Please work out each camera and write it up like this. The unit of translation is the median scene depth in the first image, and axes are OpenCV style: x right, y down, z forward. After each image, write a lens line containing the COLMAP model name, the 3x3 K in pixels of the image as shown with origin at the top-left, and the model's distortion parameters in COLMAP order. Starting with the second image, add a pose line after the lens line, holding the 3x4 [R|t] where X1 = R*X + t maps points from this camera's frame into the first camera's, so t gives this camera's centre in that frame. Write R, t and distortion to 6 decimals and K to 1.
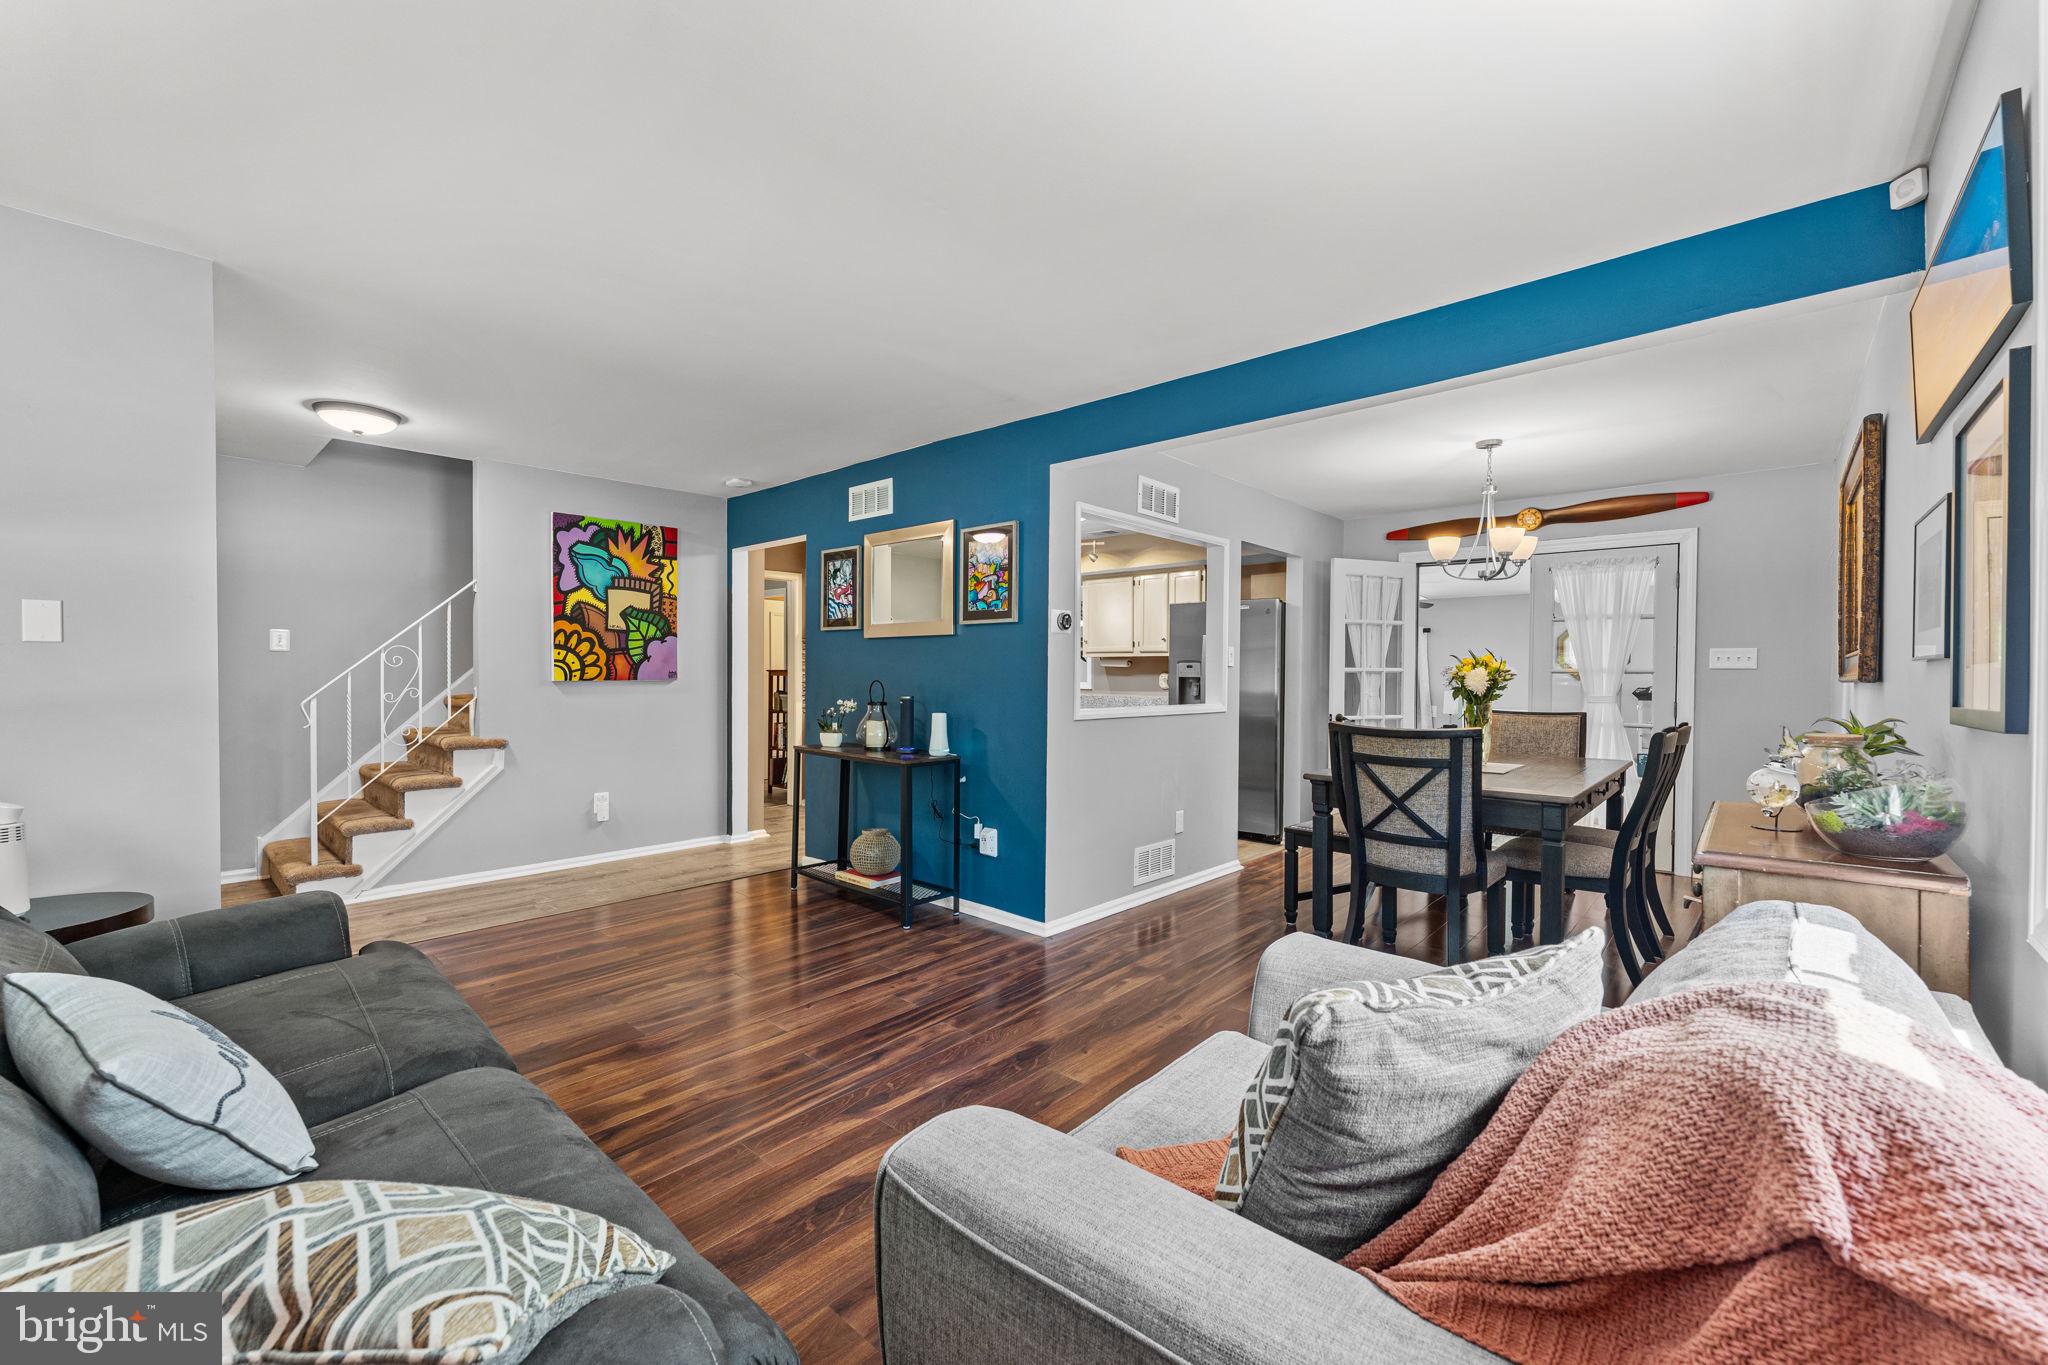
lens RADIAL K [[817.2, 0, 1021.1], [0, 817.2, 680.9], [0, 0, 1]] dist [-0.000407, -0.000431]
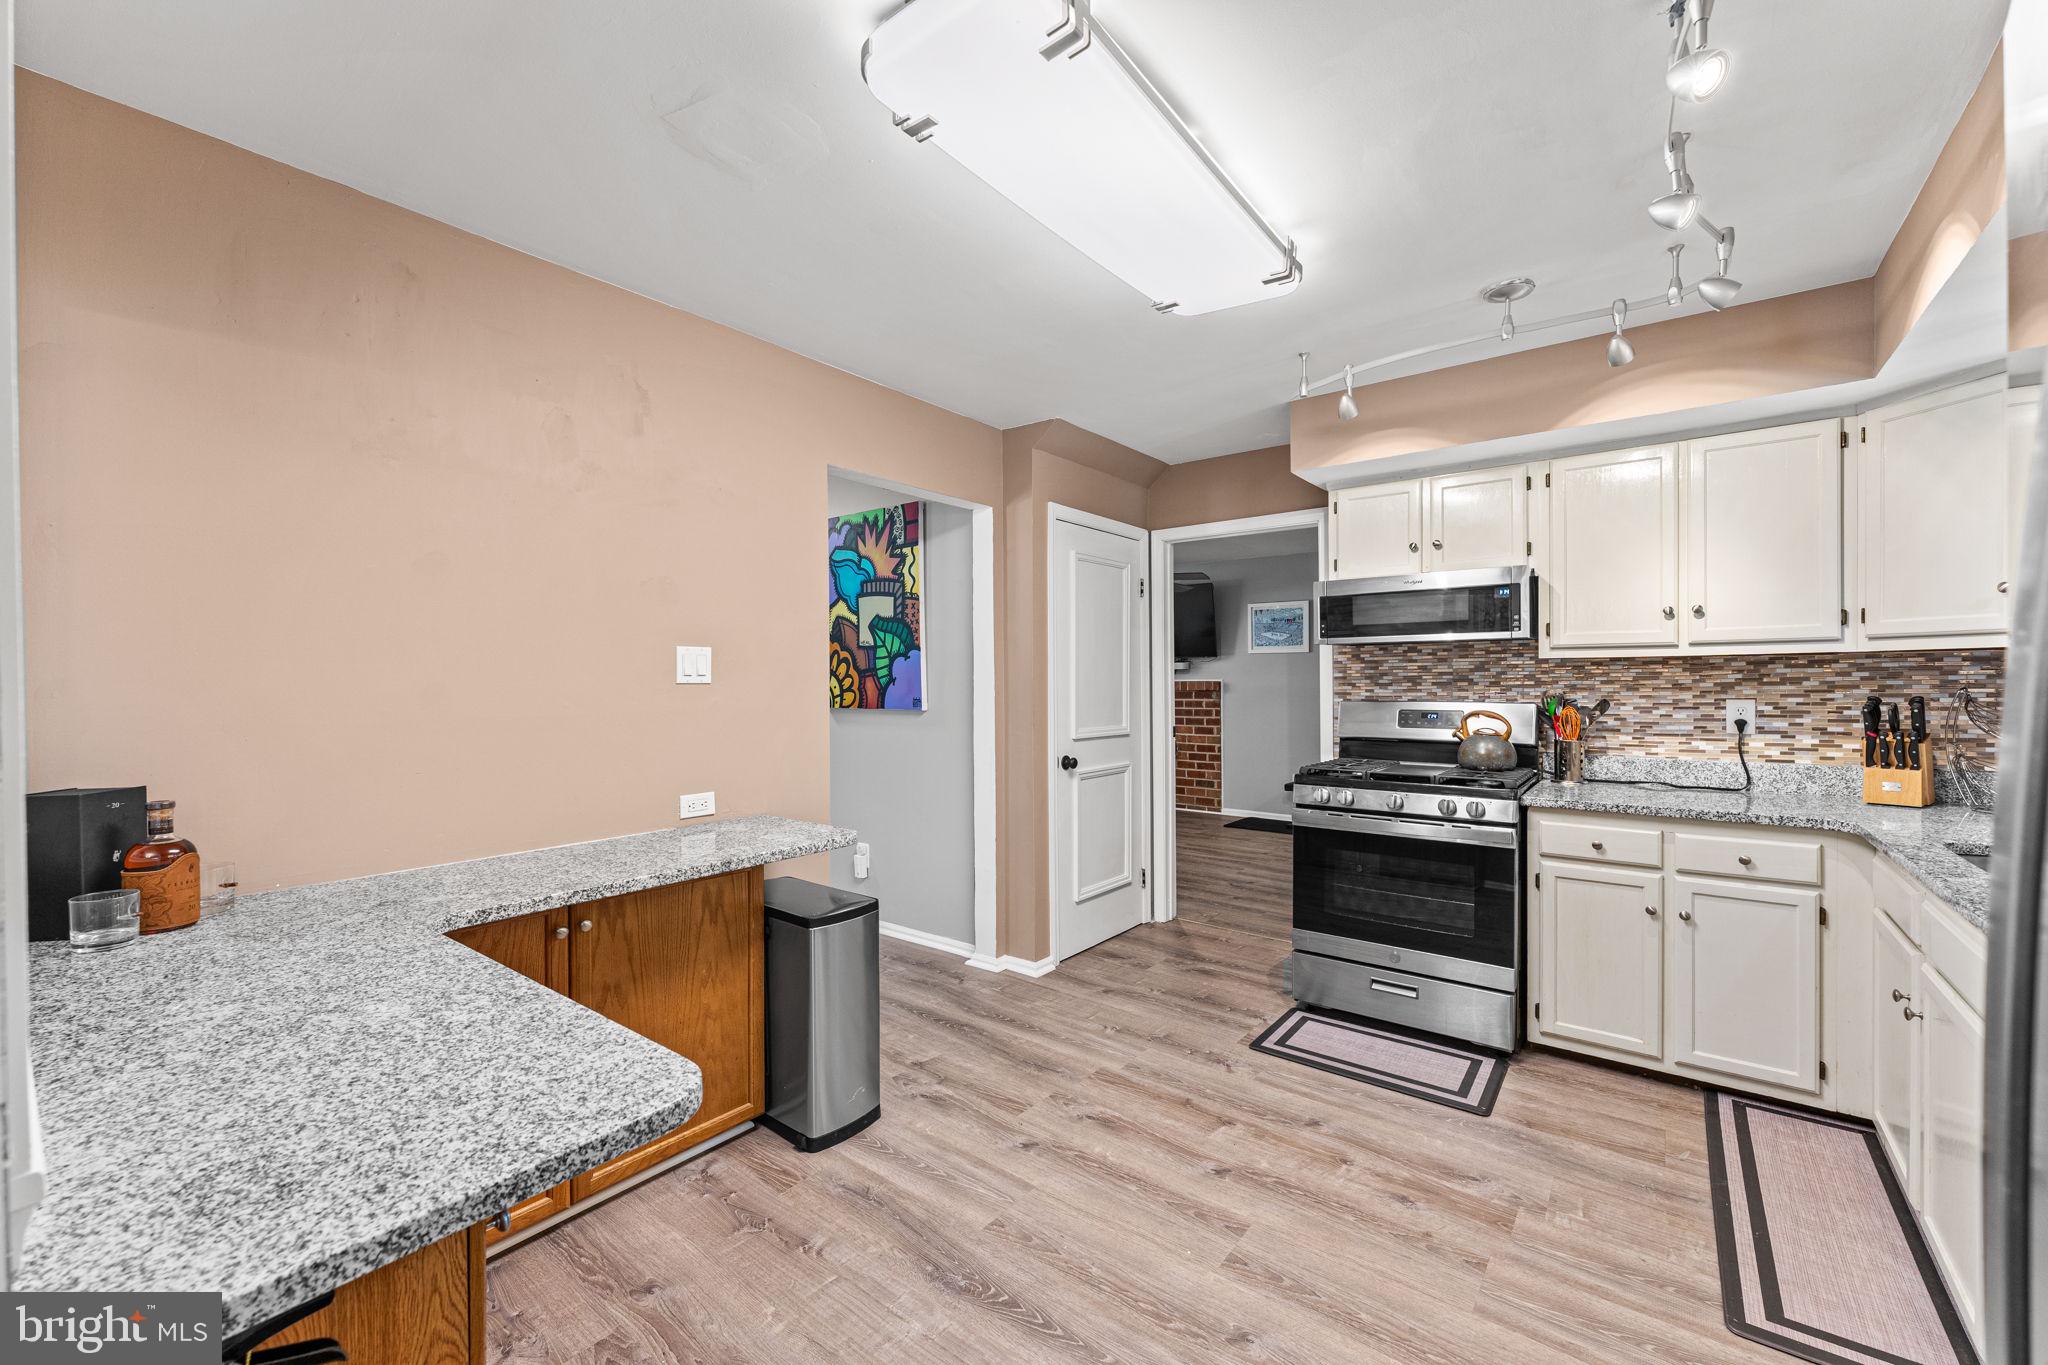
lens RADIAL K [[817.2, 0, 1021.1], [0, 817.2, 680.9], [0, 0, 1]] dist [-0.000407, -0.000431]
pose [[0.077696, -0.003212, -0.996972, 0.327901], [-0.006583, 0.999971, -0.003734, -0.026383], [0.996955, 0.006853, 0.077673, 1.098645]]
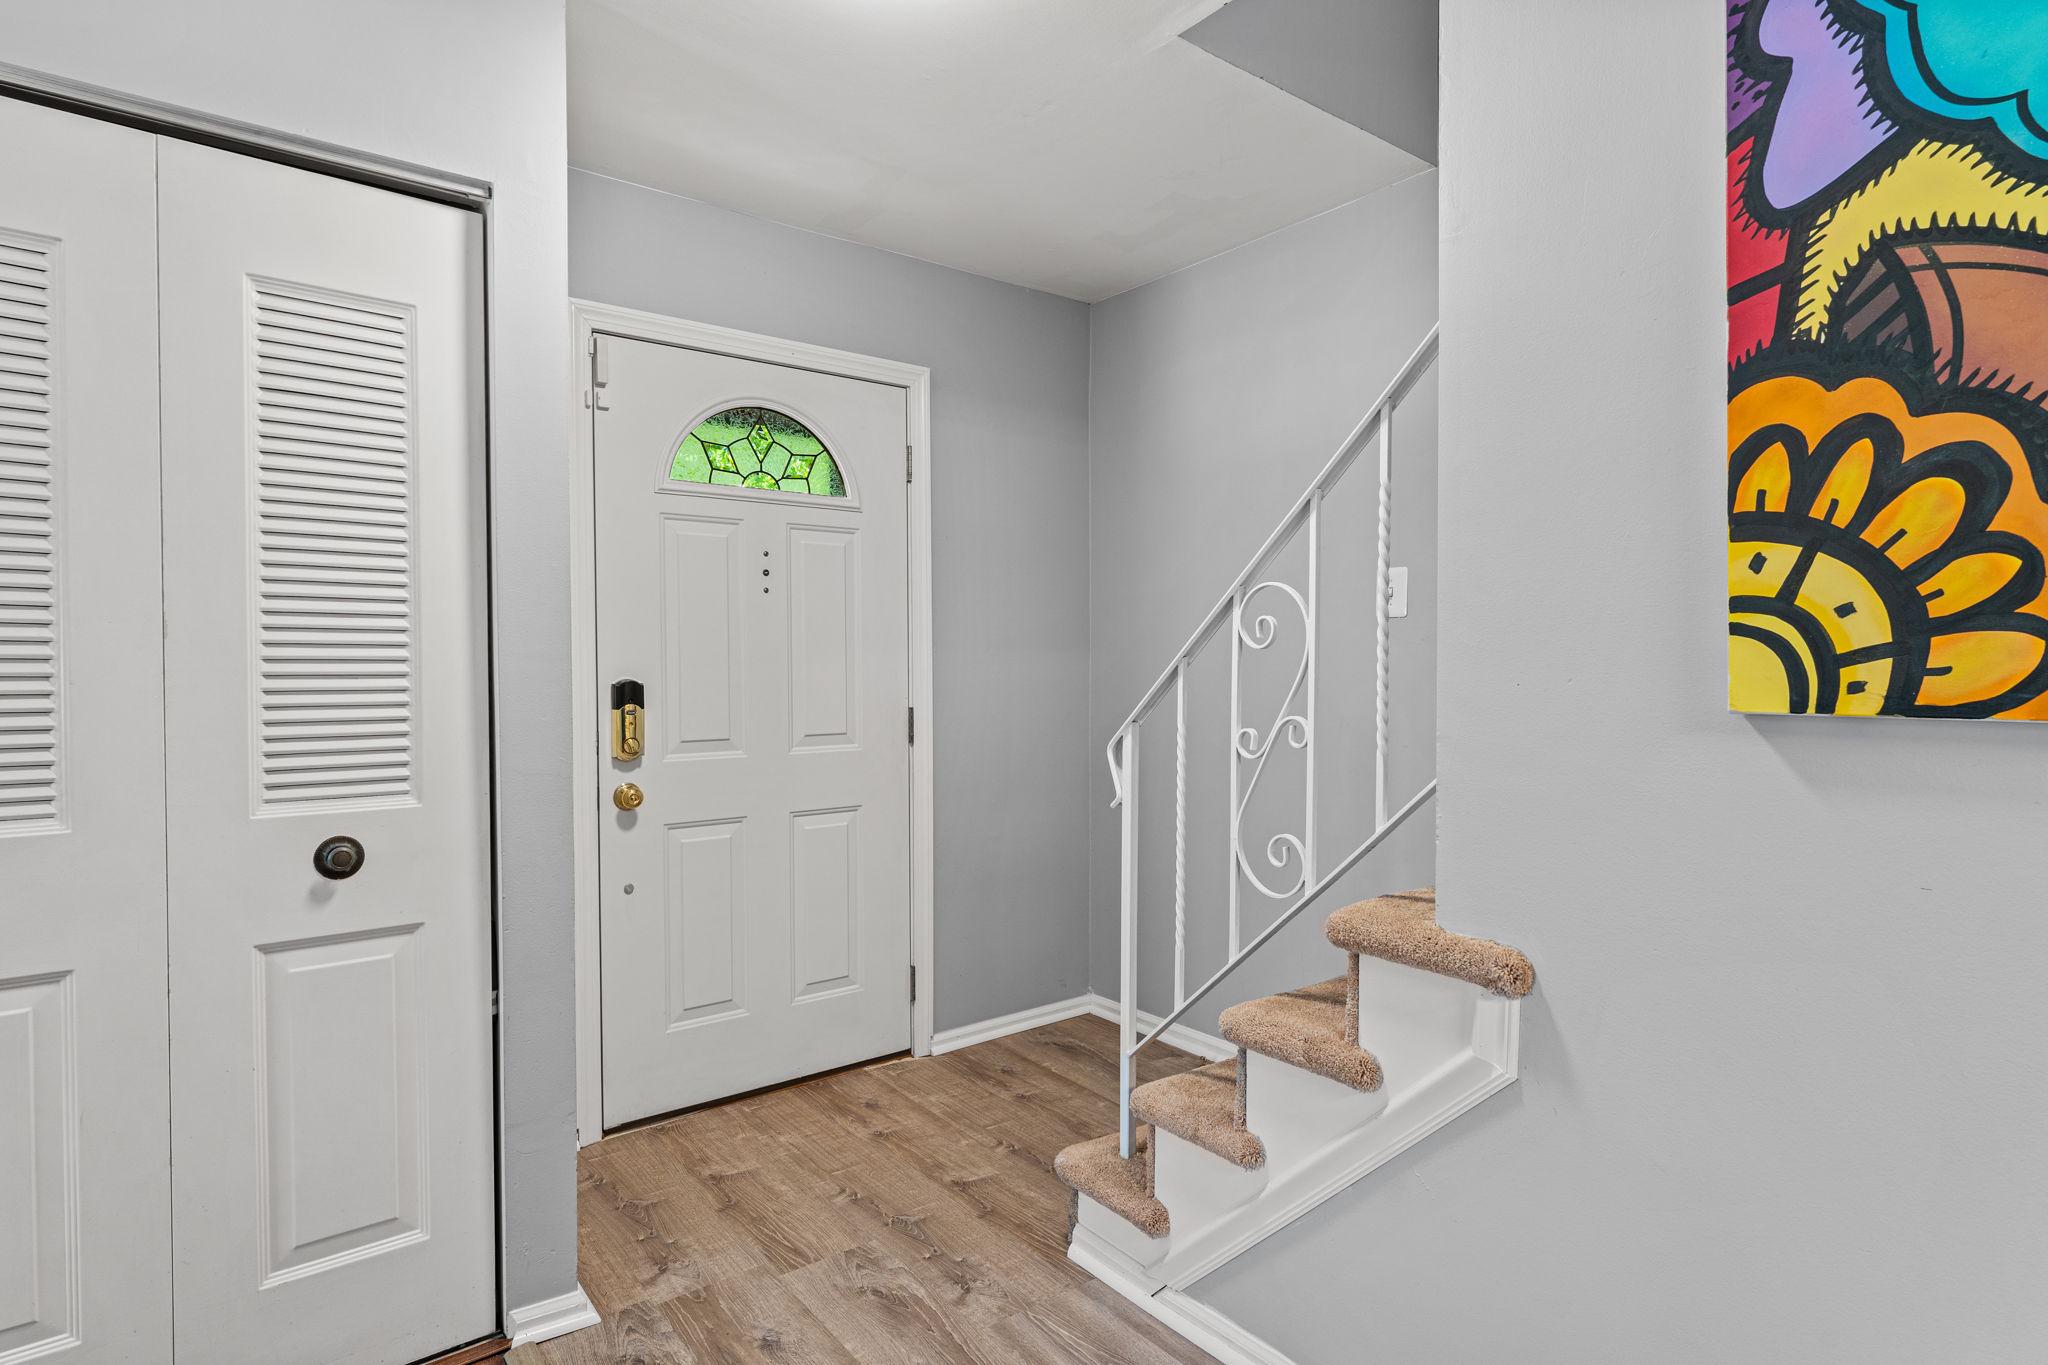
lens RADIAL K [[1049.0, 0, 1024.0], [0, 1049.0, 682.5], [0, 0, 1]] dist [-0.000217, 0.000009]
pose [[-0.155849, 0.014986, -0.987667, -0.295408], [-0.012757, 0.999771, 0.017183, -0.008359], [0.987699, 0.015278, -0.155622, 0.840367]]
